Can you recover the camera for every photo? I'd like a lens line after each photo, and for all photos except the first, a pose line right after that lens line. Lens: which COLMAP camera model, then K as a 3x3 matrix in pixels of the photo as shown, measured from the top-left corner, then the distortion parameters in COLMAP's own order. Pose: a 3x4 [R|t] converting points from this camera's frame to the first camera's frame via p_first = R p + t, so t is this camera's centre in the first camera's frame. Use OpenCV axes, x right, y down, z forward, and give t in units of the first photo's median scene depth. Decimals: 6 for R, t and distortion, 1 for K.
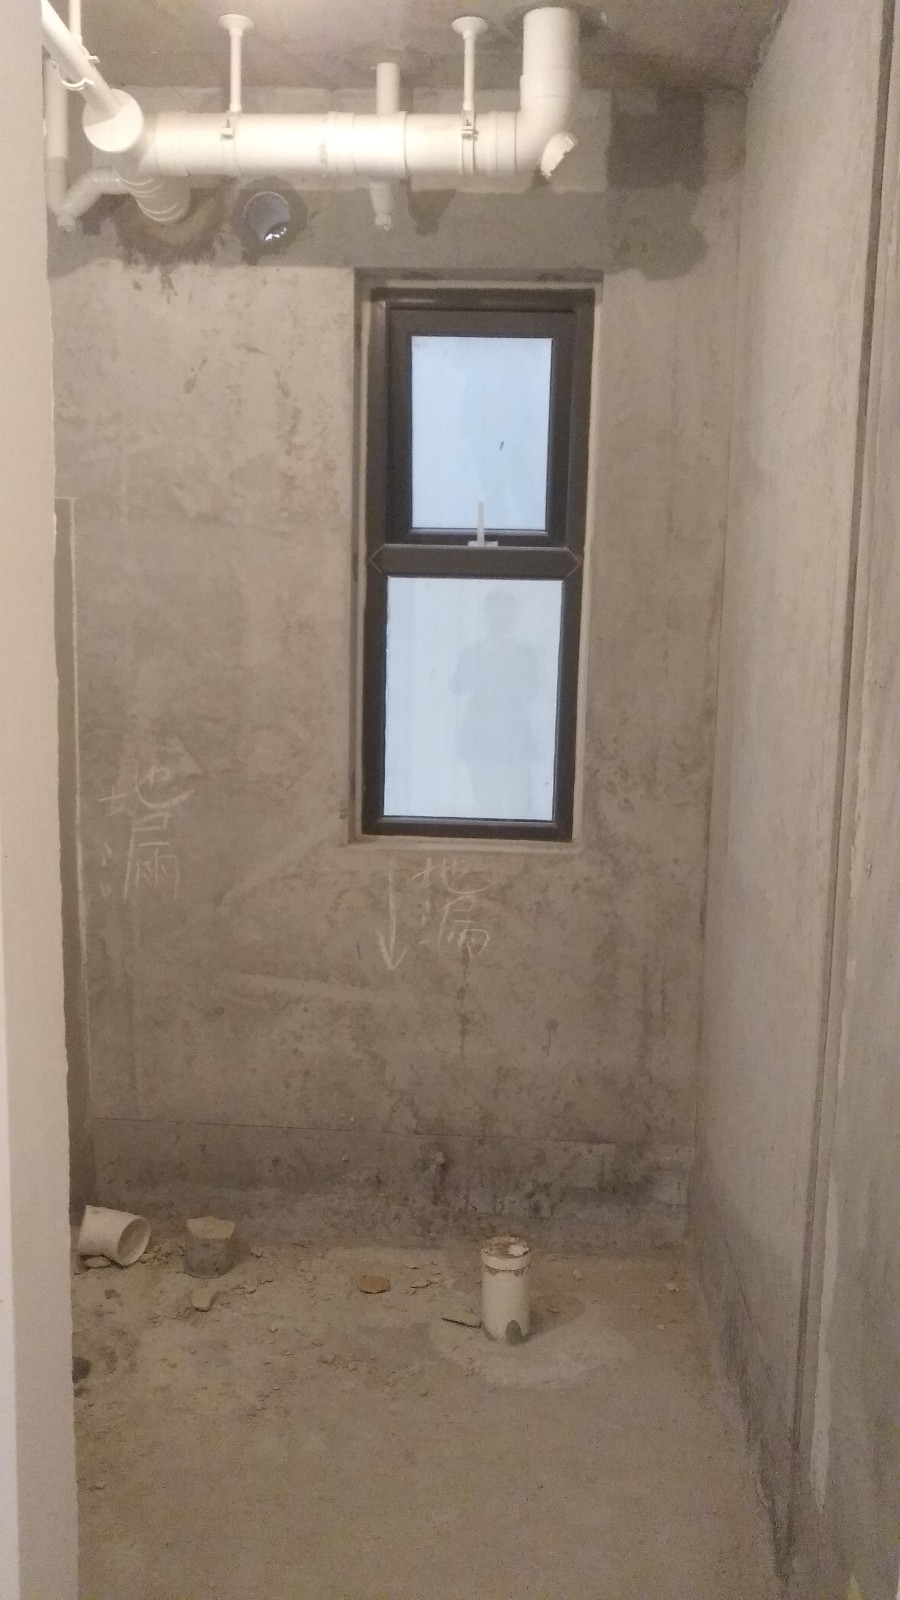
lens RADIAL K [[1273.9, 0, 451.8], [0, 1273.9, 793.6], [0, 0, 1]] dist [-0.001221, -0.002303]
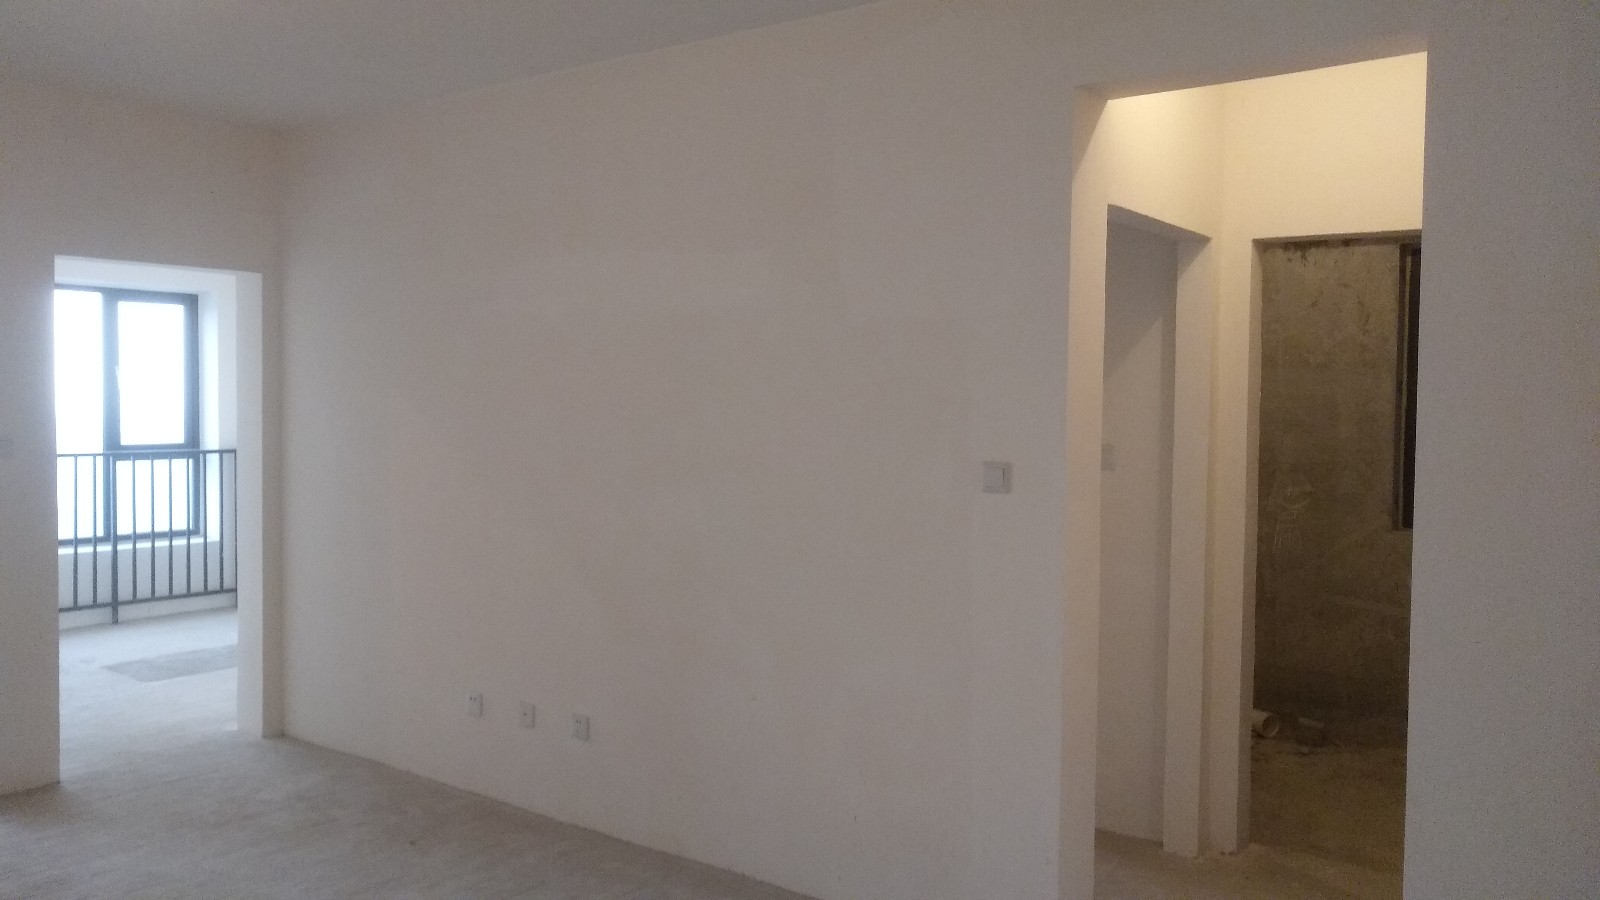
lens RADIAL K [[1273.9, 0, 804.4], [0, 1273.9, 445.2], [0, 0, 1]] dist [-0.001221, -0.002303]
pose [[0.806948, 0.004725, -0.590603, 0.343088], [-0.074283, 0.992840, -0.093550, 0.160428], [0.585932, 0.119362, 0.801521, -1.099226]]
